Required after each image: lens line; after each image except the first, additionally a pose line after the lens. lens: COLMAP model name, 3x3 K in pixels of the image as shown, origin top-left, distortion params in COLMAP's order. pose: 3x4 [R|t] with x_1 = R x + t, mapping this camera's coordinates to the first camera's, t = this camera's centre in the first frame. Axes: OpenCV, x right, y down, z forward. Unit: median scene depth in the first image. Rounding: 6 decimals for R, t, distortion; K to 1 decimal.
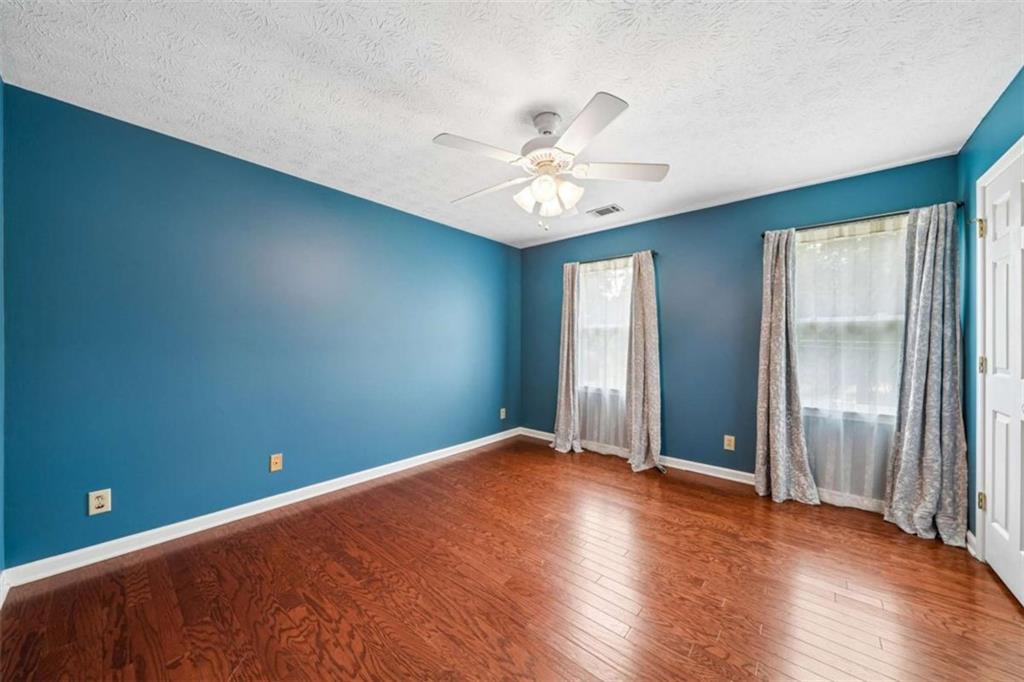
lens RADIAL K [[353.5, 0, 515.2], [0, 353.5, 336.0], [0, 0, 1]] dist [-0.005951, -0.000068]
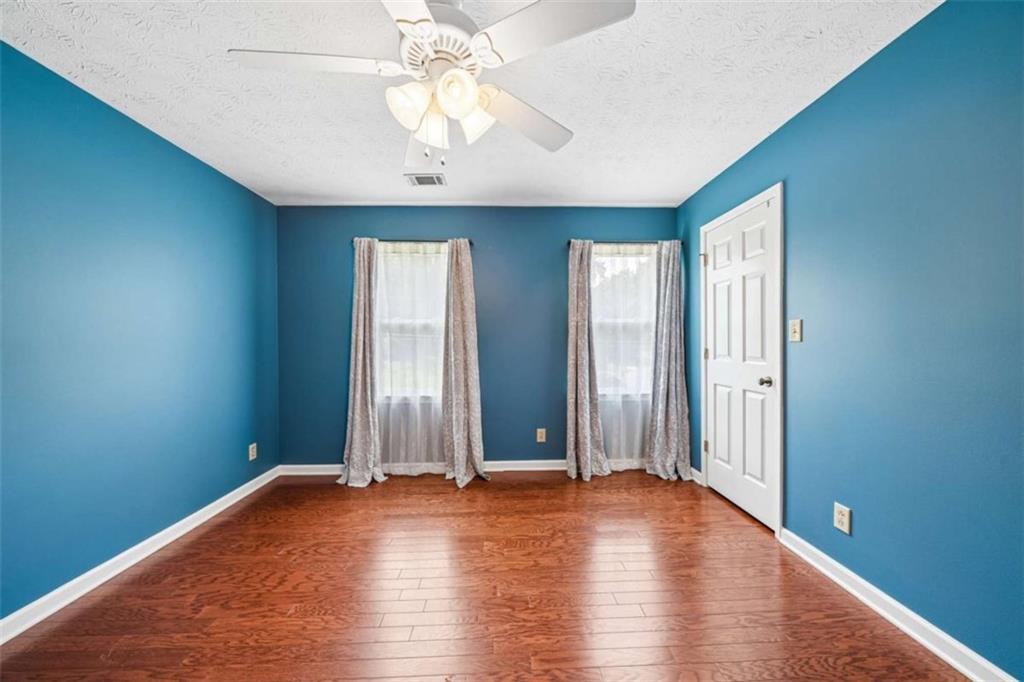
lens RADIAL K [[353.5, 0, 515.1], [0, 353.5, 339.8], [0, 0, 1]] dist [-0.005951, -0.000068]
pose [[0.740171, -0.005643, 0.672395, -0.164989], [-0.002638, 0.999933, 0.011296, 0.006960], [-0.672413, -0.010135, 0.740106, 0.290213]]
